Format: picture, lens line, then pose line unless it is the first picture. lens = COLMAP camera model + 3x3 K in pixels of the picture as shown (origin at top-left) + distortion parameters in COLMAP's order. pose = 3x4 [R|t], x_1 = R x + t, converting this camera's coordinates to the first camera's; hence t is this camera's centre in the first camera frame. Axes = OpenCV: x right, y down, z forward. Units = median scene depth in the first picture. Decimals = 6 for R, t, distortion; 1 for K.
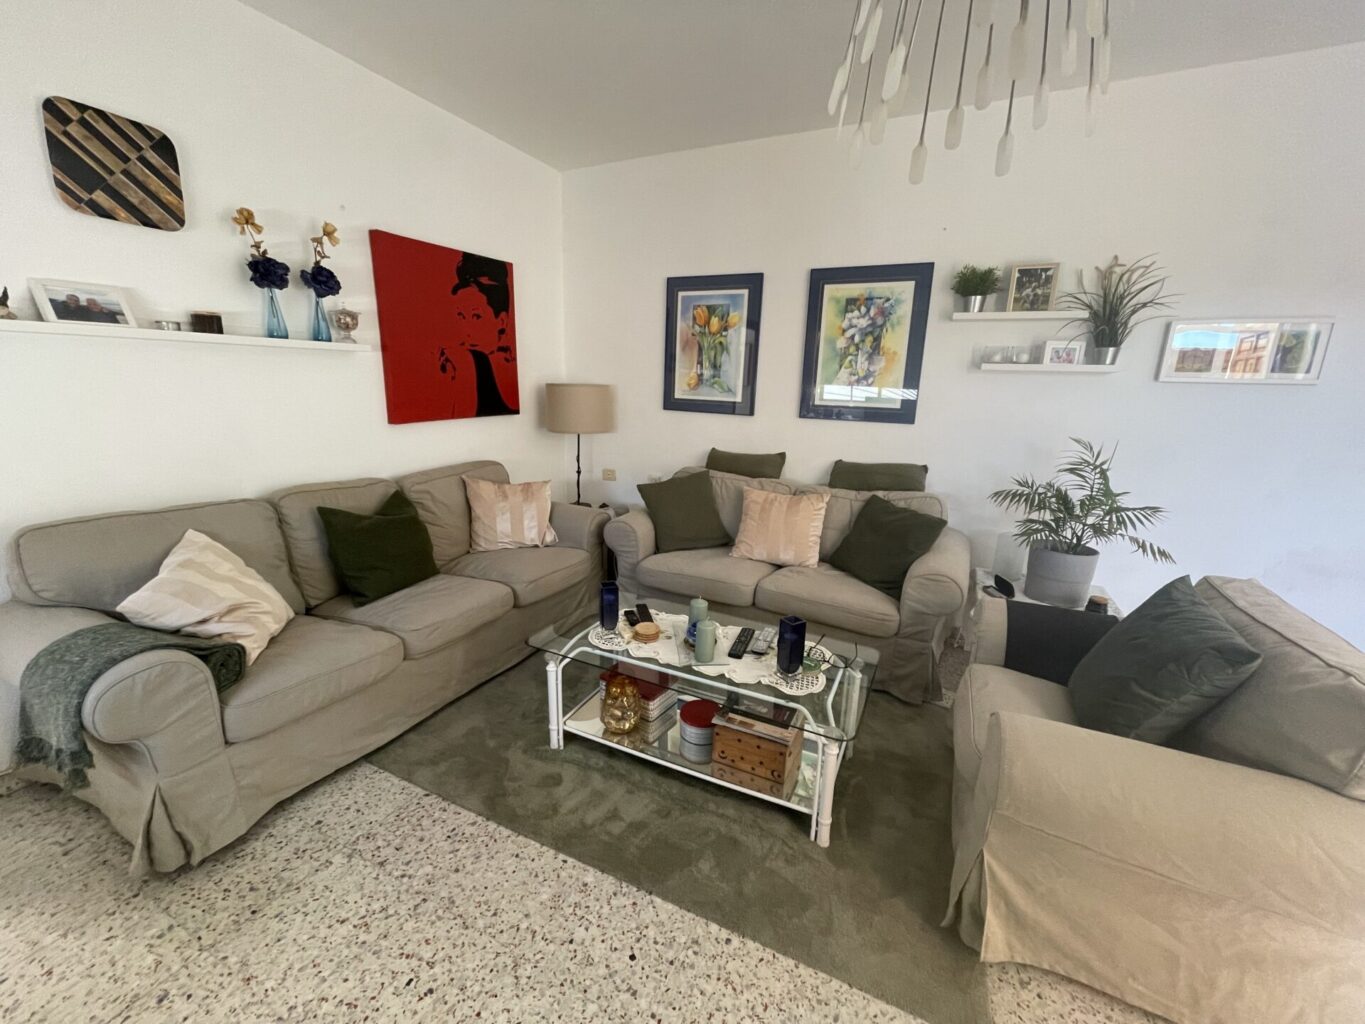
lens RADIAL K [[548.9, 0, 684.2], [0, 548.9, 514.7], [0, 0, 1]] dist [-0.003416, 0.000057]
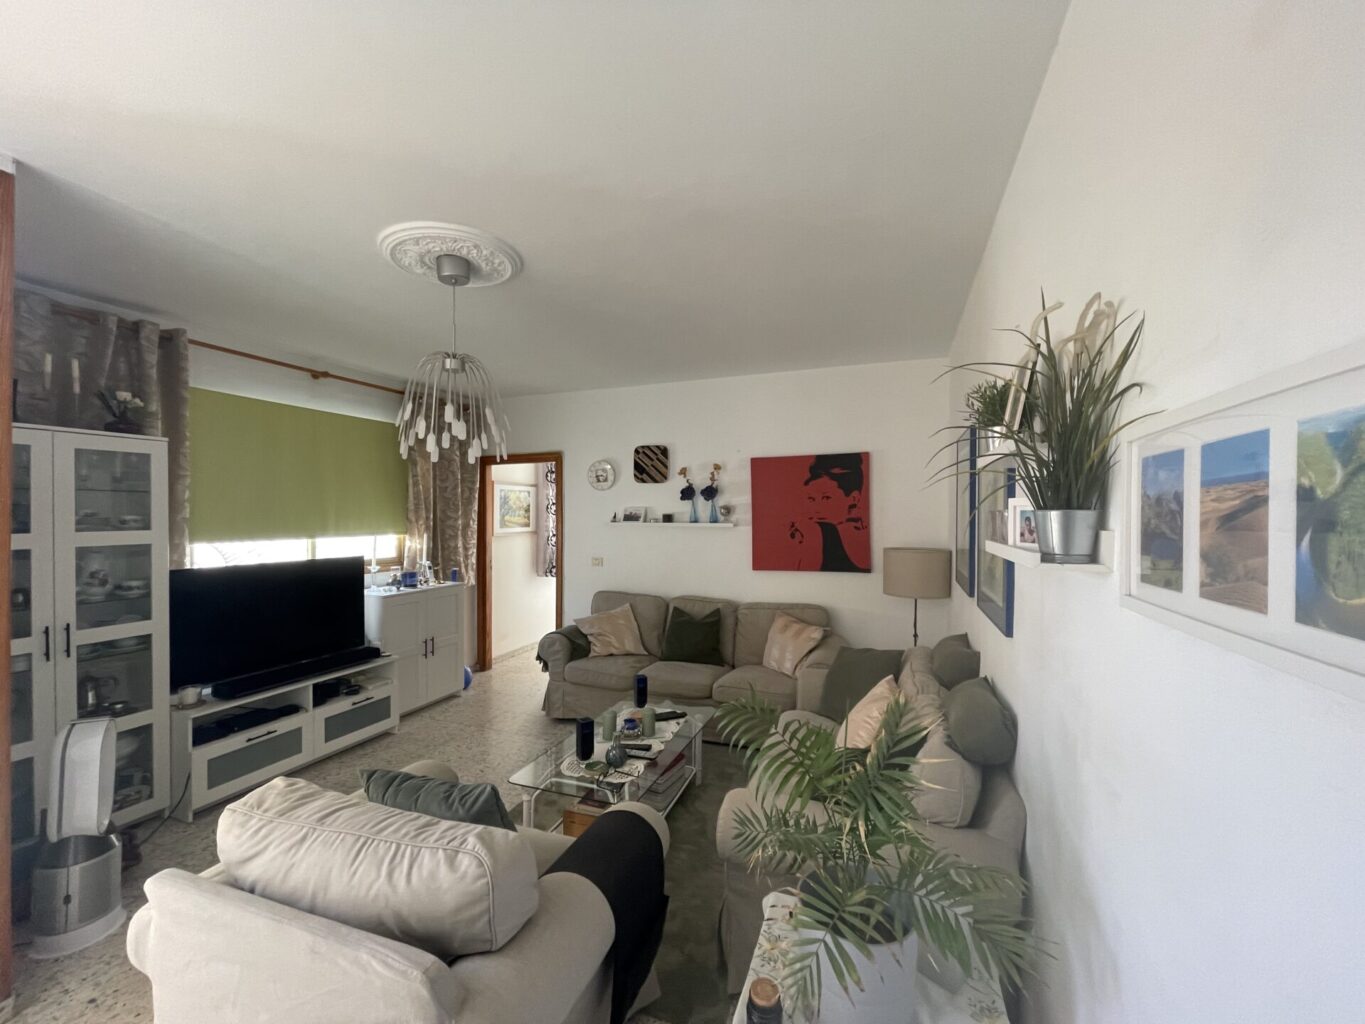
lens RADIAL K [[548.9, 0, 678.0], [0, 548.9, 513.0], [0, 0, 1]] dist [-0.003416, 0.000057]
pose [[0.103558, -0.033380, -0.994063, 0.973230], [-0.237322, 0.969740, -0.057286, -0.173632], [0.965895, 0.241846, 0.092503, 0.571497]]
